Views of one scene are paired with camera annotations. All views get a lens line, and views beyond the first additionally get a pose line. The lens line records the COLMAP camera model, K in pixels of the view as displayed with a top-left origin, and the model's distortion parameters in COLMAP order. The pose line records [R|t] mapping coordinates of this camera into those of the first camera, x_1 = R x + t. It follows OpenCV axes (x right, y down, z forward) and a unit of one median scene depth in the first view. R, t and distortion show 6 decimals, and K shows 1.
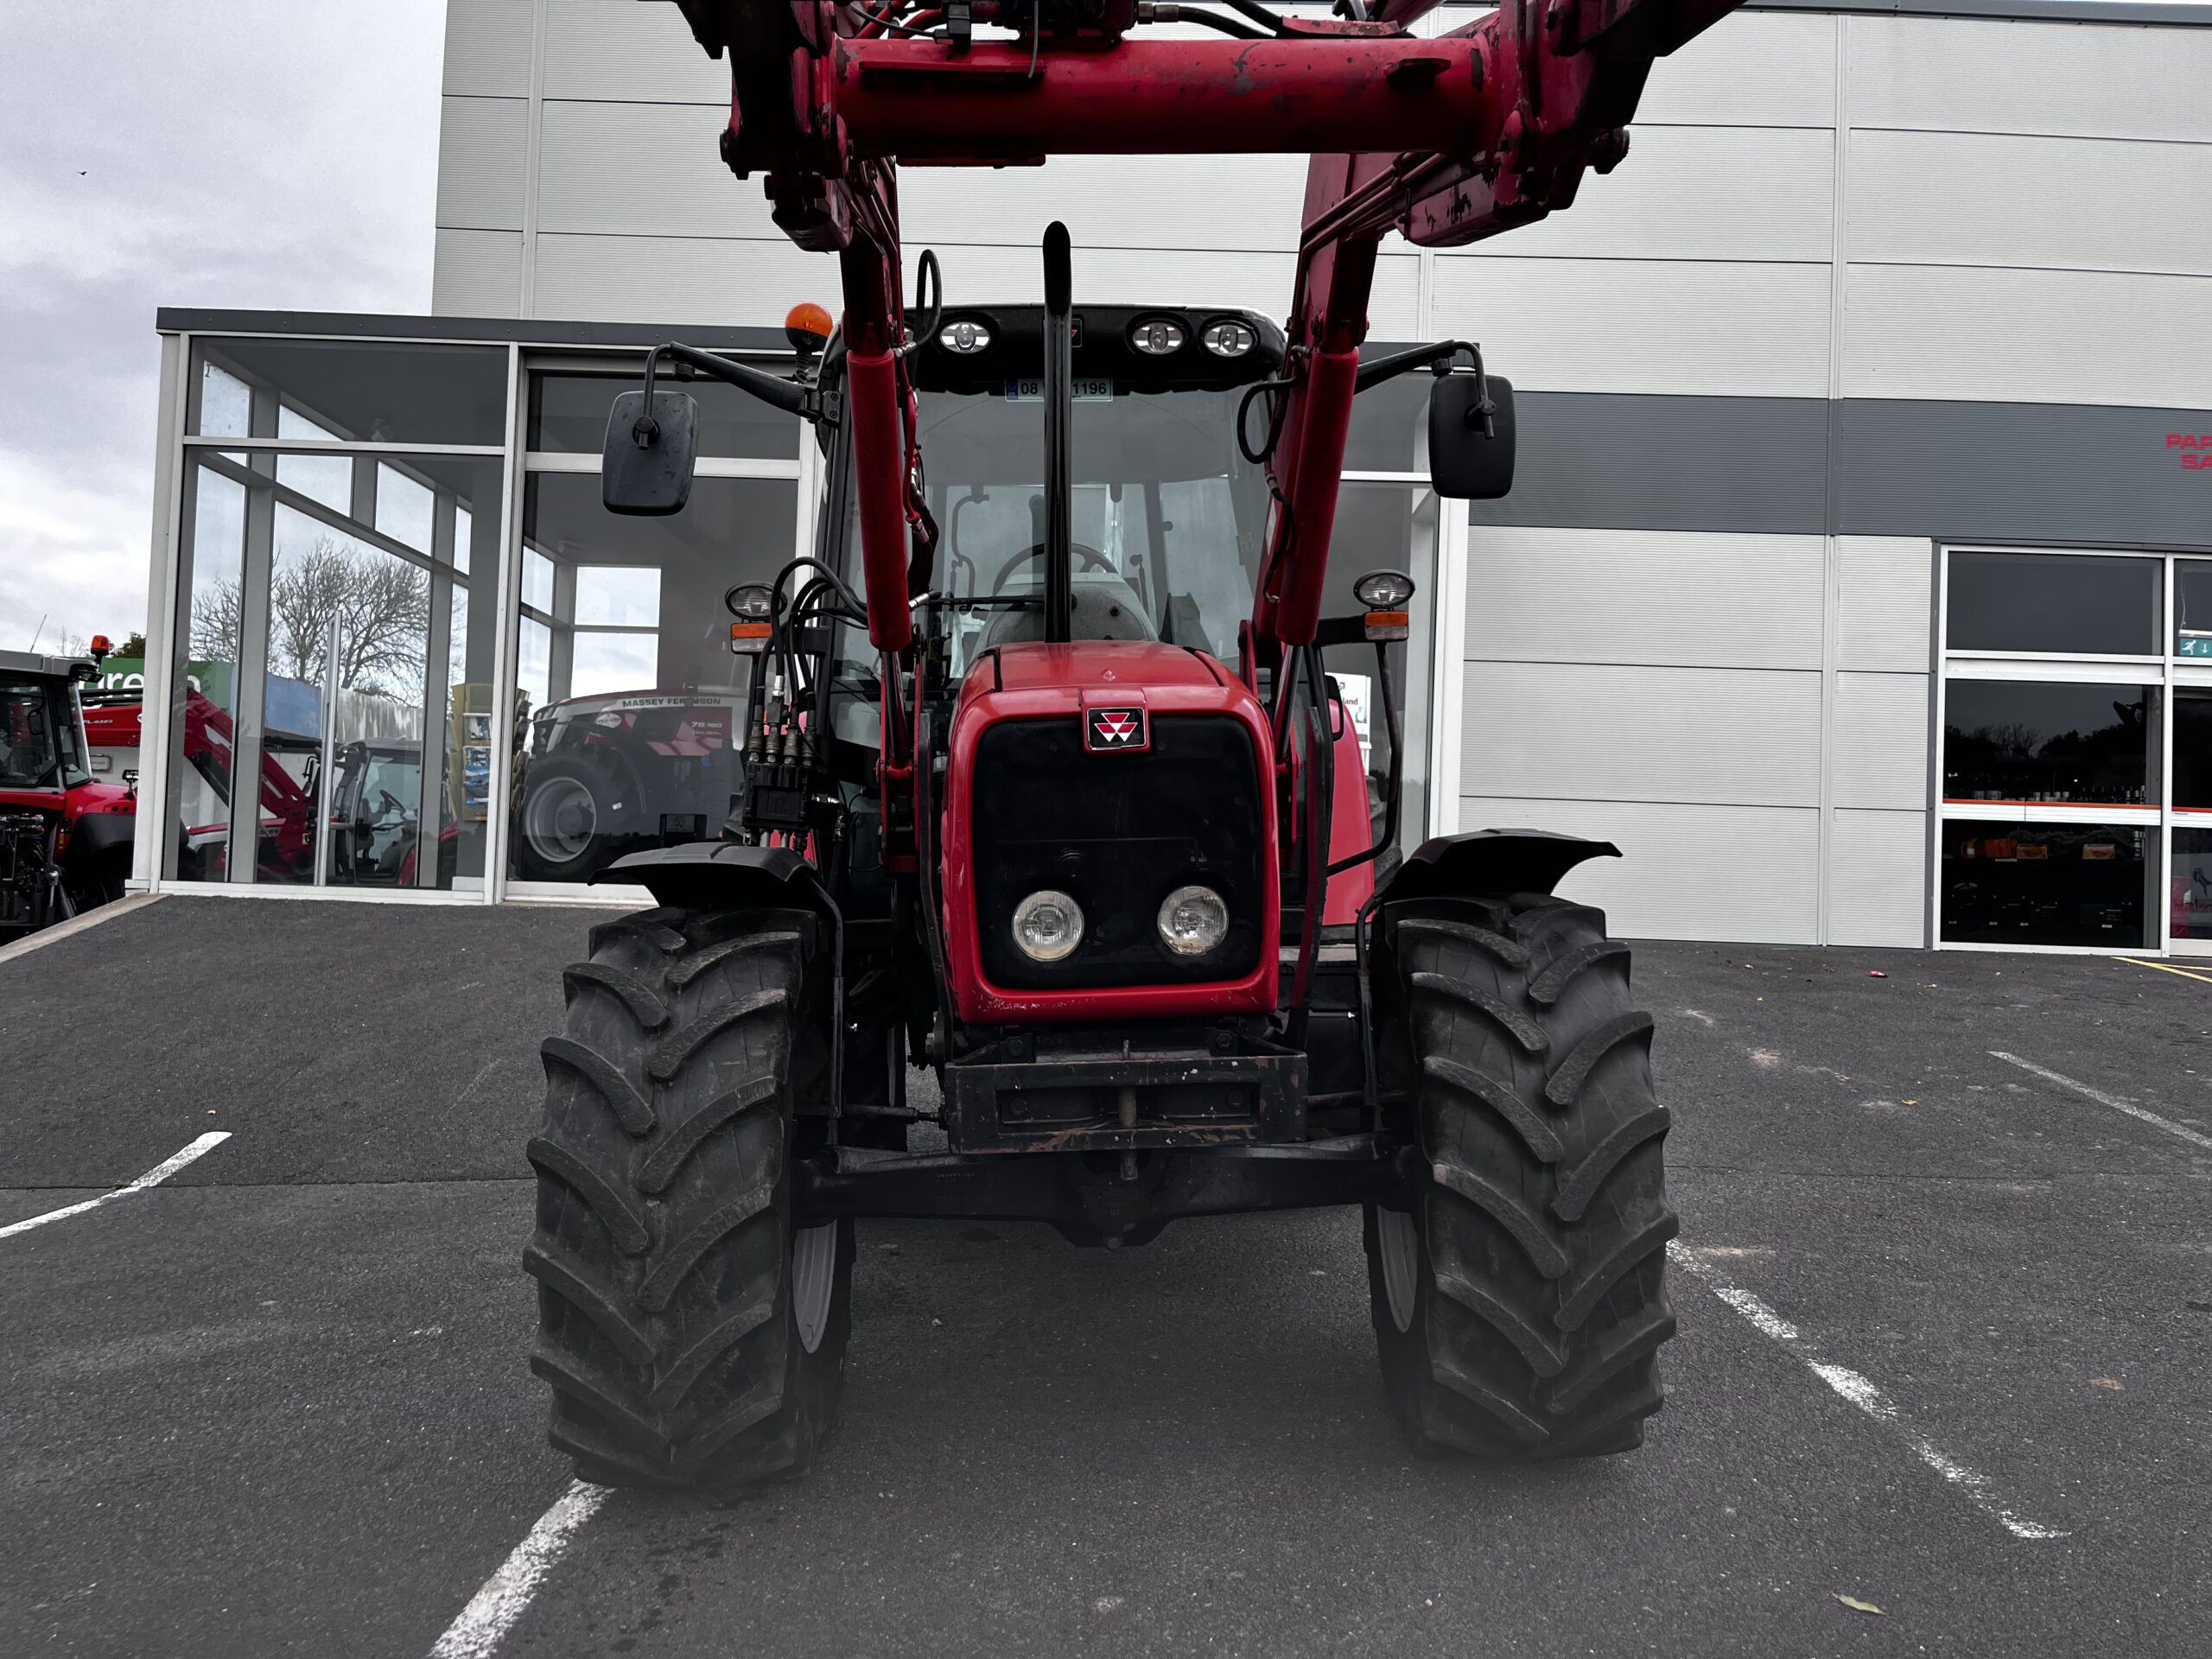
lens RADIAL K [[1751.8, 0, 1113.9], [0, 1751.8, 828.3], [0, 0, 1]] dist [0.064794, -0.102437]
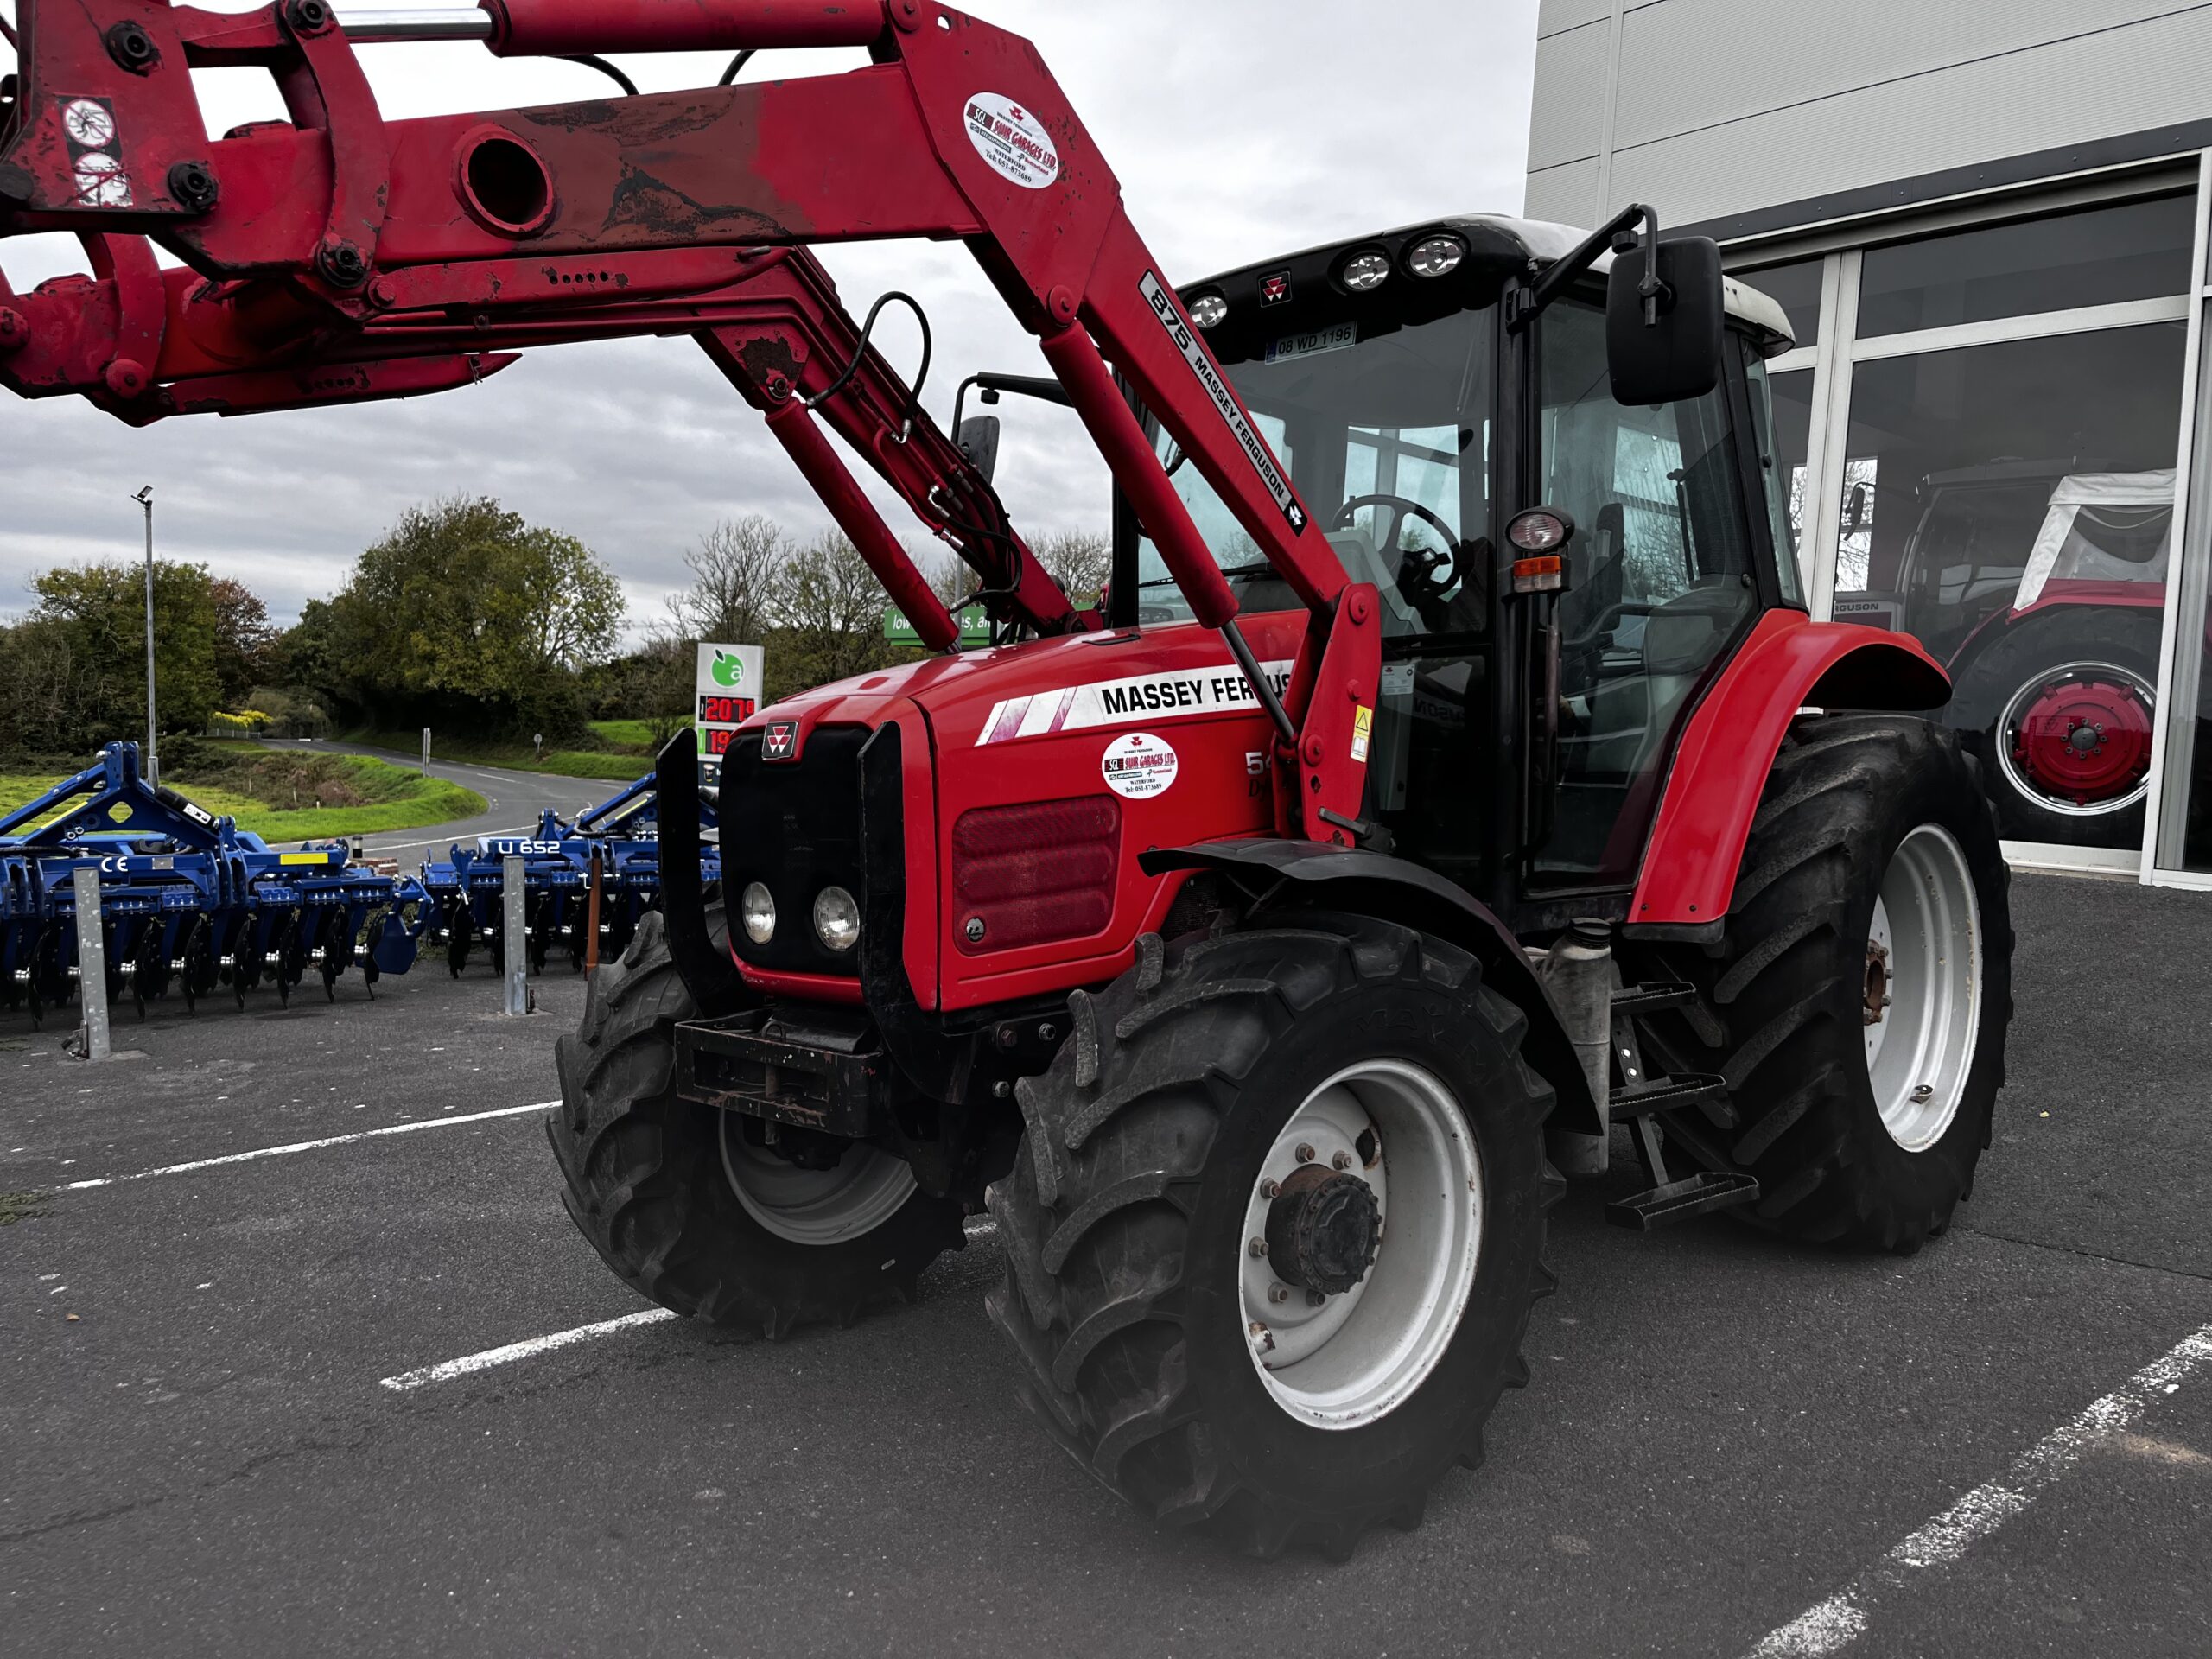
lens RADIAL K [[1751.8, 0, 1113.9], [0, 1751.8, 828.3], [0, 0, 1]] dist [0.064794, -0.102437]
pose [[0.648401, 0.045194, -0.759957, 0.970104], [0.003549, 0.998046, 0.062381, -0.069038], [0.761291, -0.043145, 0.646973, 0.431773]]
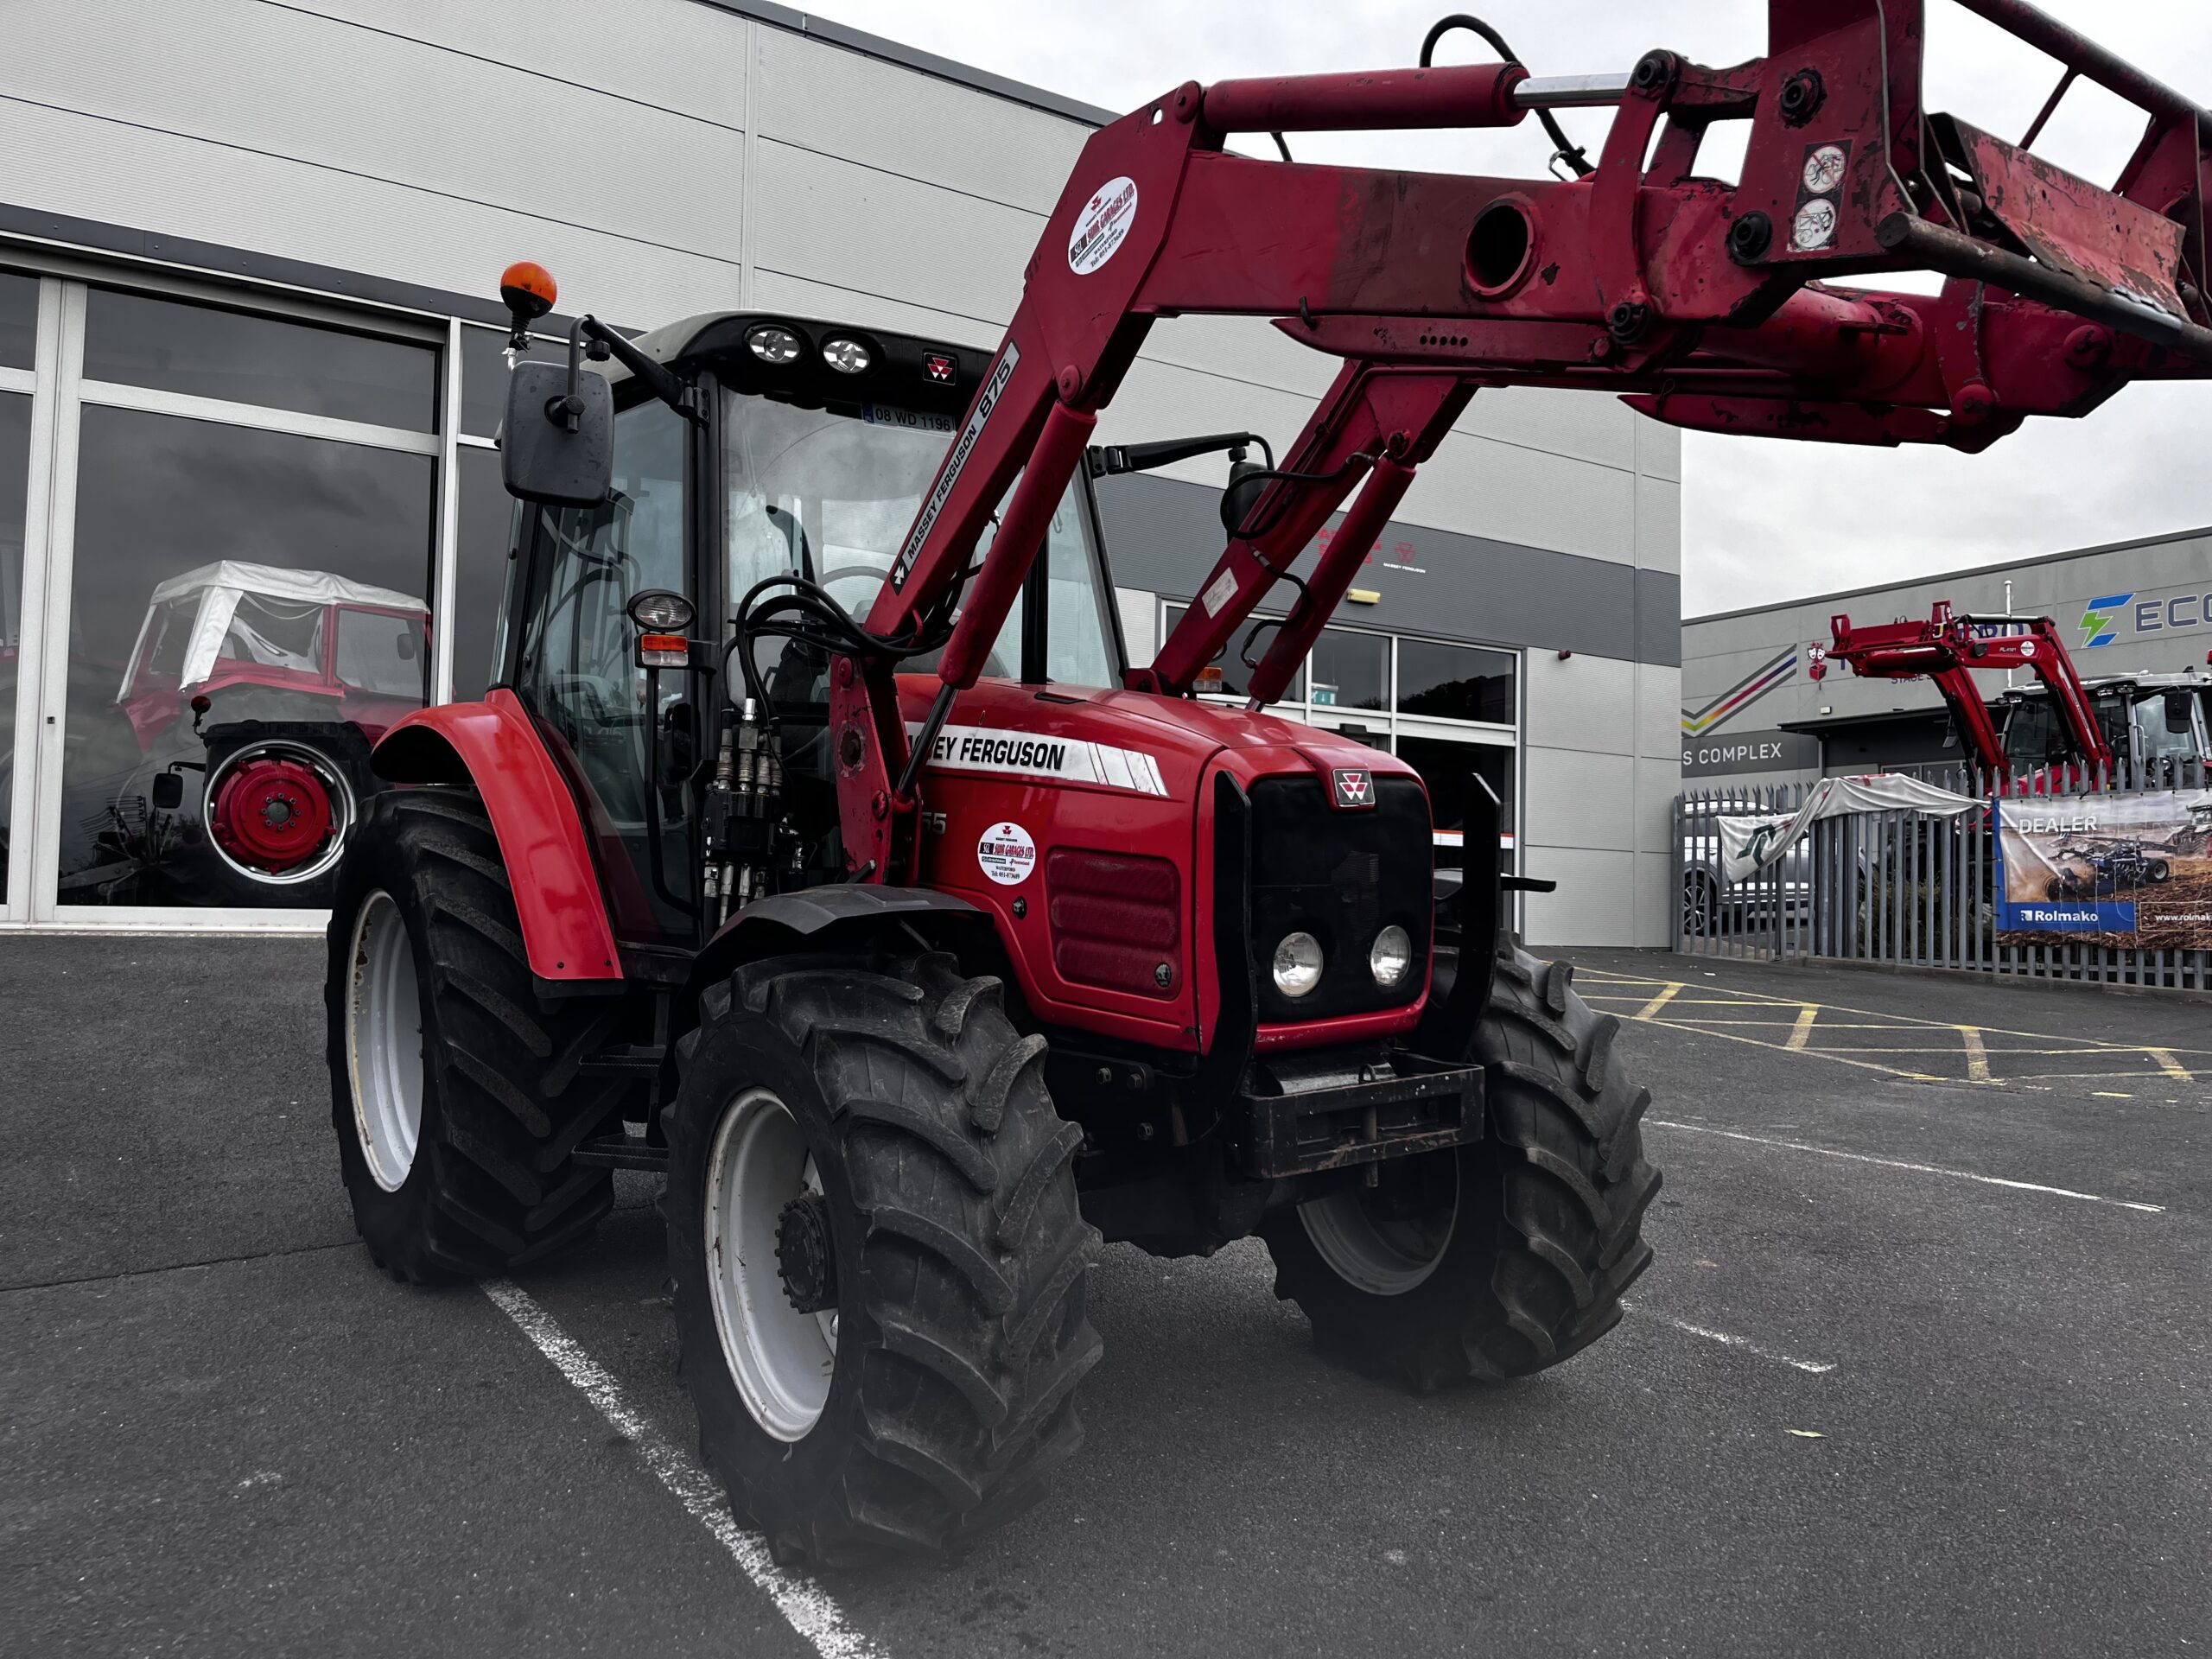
lens RADIAL K [[1751.8, 0, 1113.9], [0, 1751.8, 828.3], [0, 0, 1]] dist [0.064794, -0.102437]
pose [[0.820269, 0.010478, 0.571881, -0.758034], [-0.014889, 0.999885, 0.003036, -0.031628], [-0.571783, -0.011005, 0.820331, 0.158387]]
